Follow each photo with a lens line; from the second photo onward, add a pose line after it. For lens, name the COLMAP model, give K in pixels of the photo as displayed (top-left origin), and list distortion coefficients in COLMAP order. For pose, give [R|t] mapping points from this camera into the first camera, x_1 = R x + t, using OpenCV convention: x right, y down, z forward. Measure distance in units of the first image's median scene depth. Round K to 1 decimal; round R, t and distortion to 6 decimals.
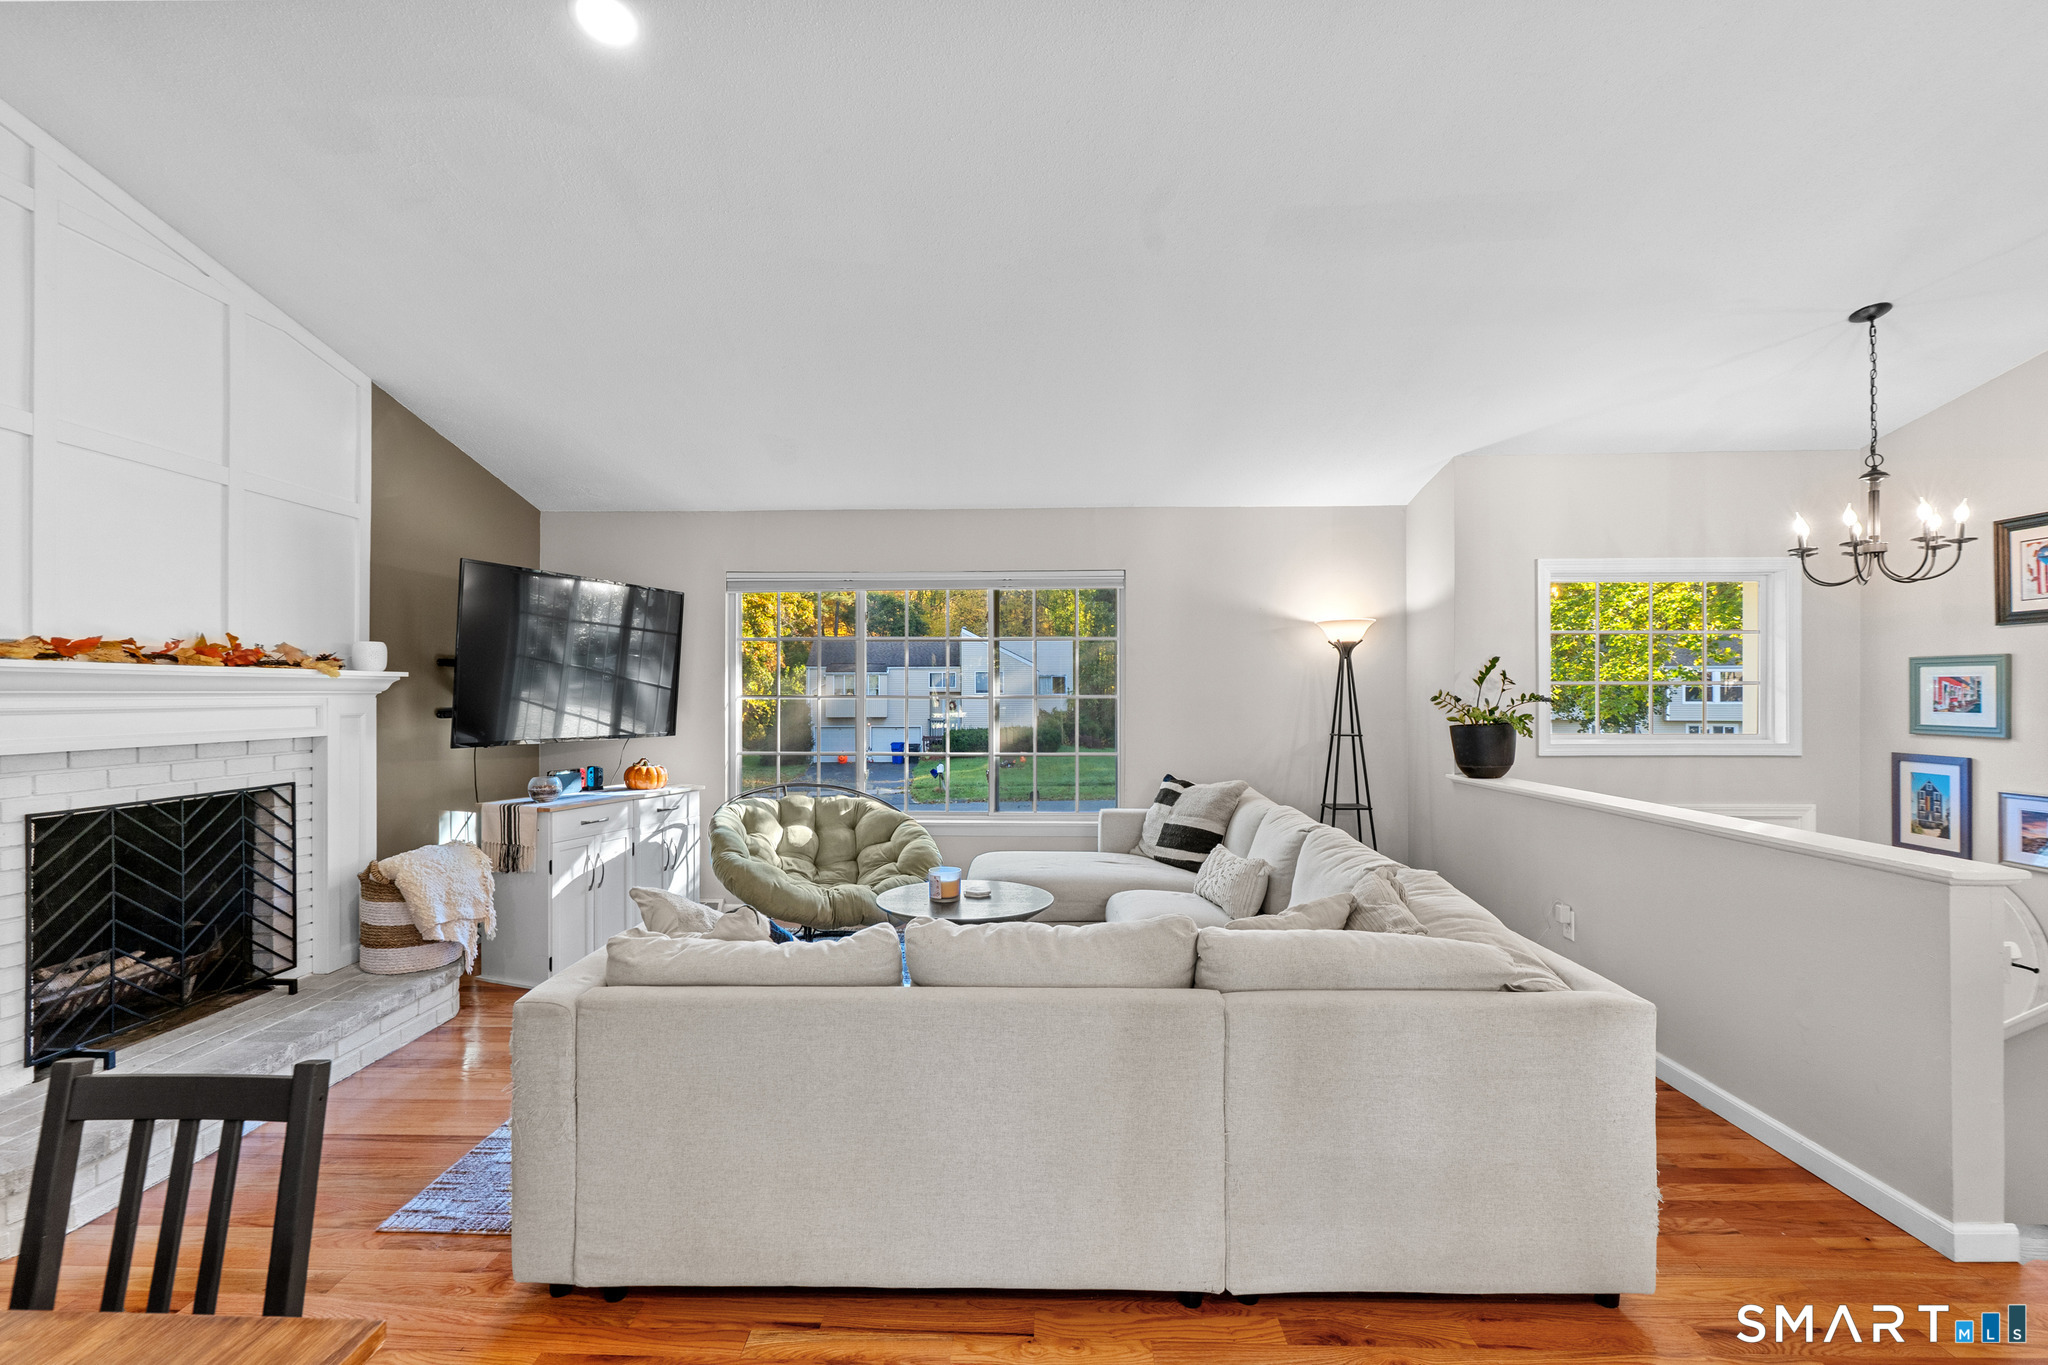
lens RADIAL K [[928.8, 0, 983.4], [0, 928.8, 695.1], [0, 0, 1]] dist [-0.008713, -0.000260]
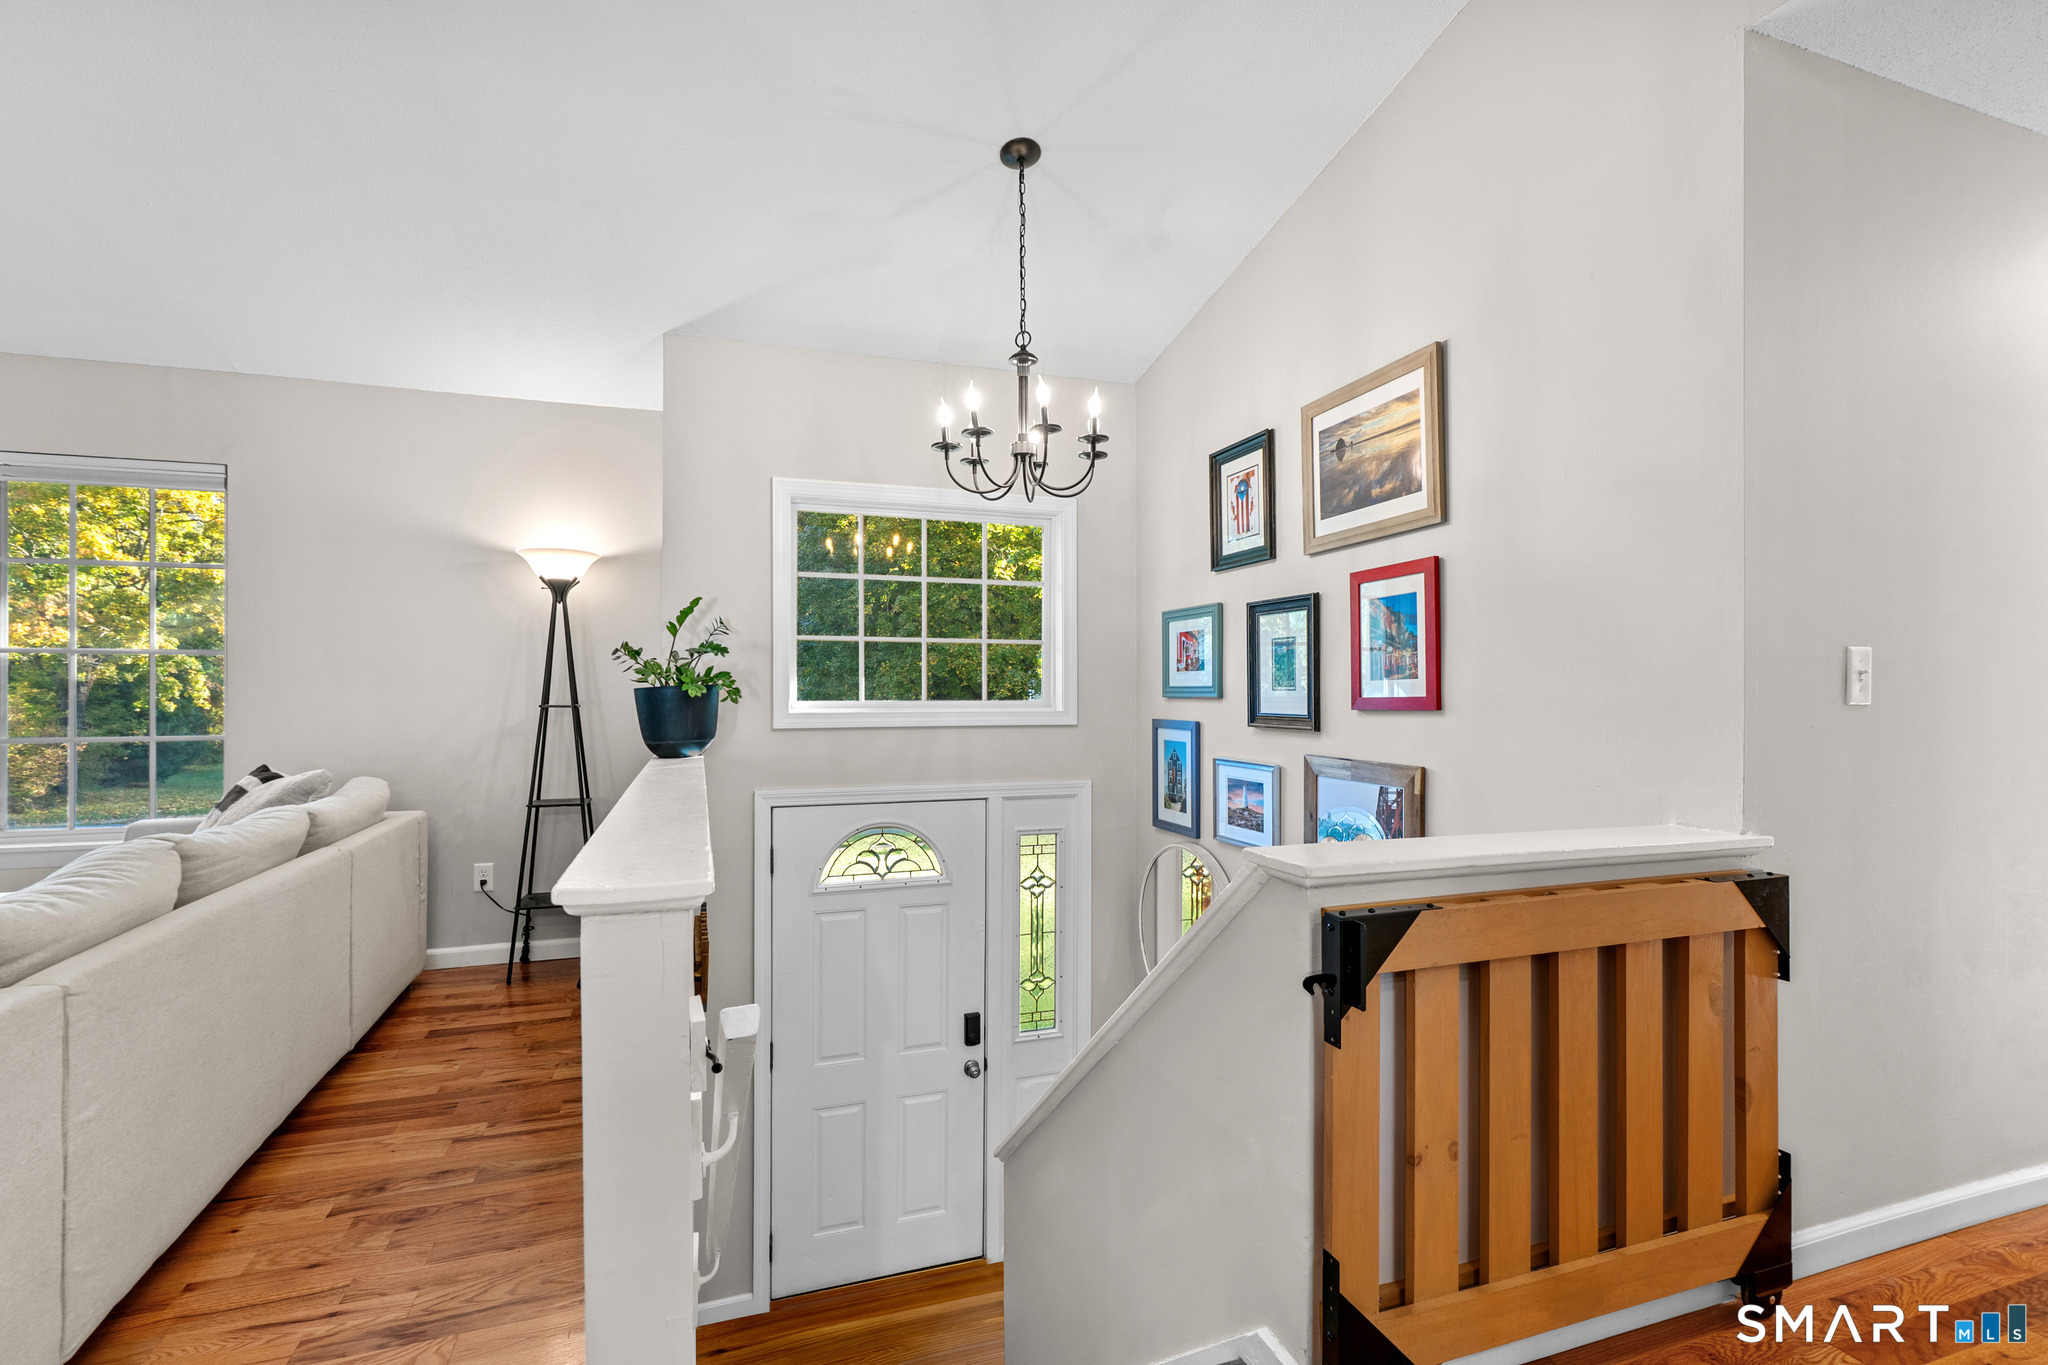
lens RADIAL K [[928.8, 0, 1018.6], [0, 928.8, 682.1], [0, 0, 1]] dist [-0.008713, -0.000260]
pose [[0.926941, 0.007209, 0.375138, 0.551969], [-0.001585, 0.999882, -0.015300, 0.042715], [-0.375204, 0.013587, 0.926843, 0.221343]]
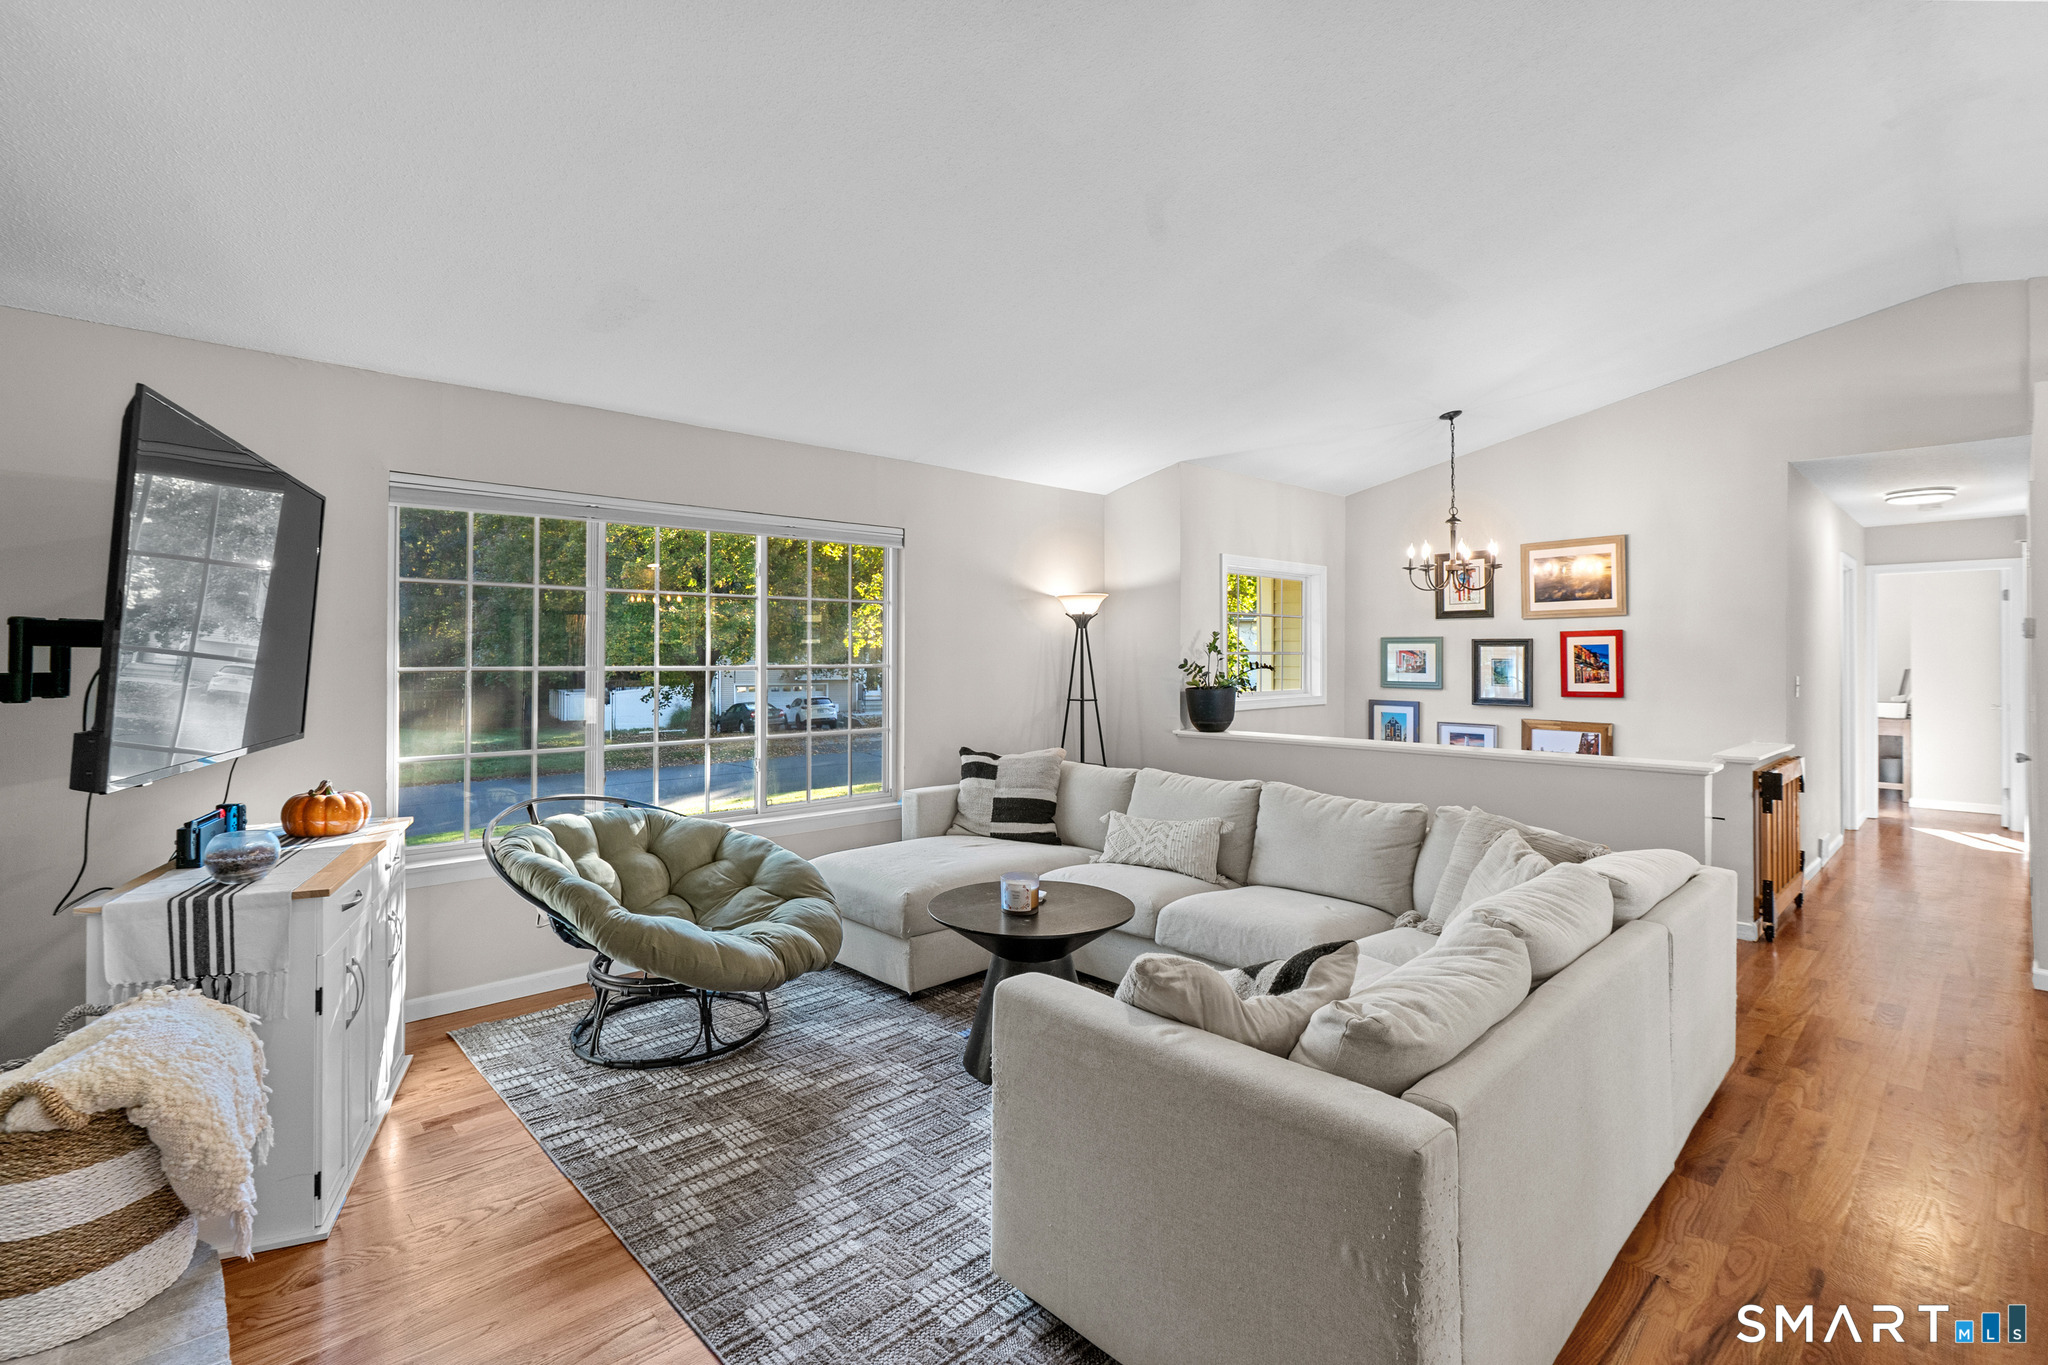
lens RADIAL K [[928.8, 0, 985.6], [0, 928.8, 651.7], [0, 0, 1]] dist [-0.008713, -0.000260]
pose [[0.713725, 0.003618, 0.700417, -0.568771], [0.001428, 0.999977, -0.006621, -0.008165], [-0.700425, 0.005726, 0.713703, 0.362568]]
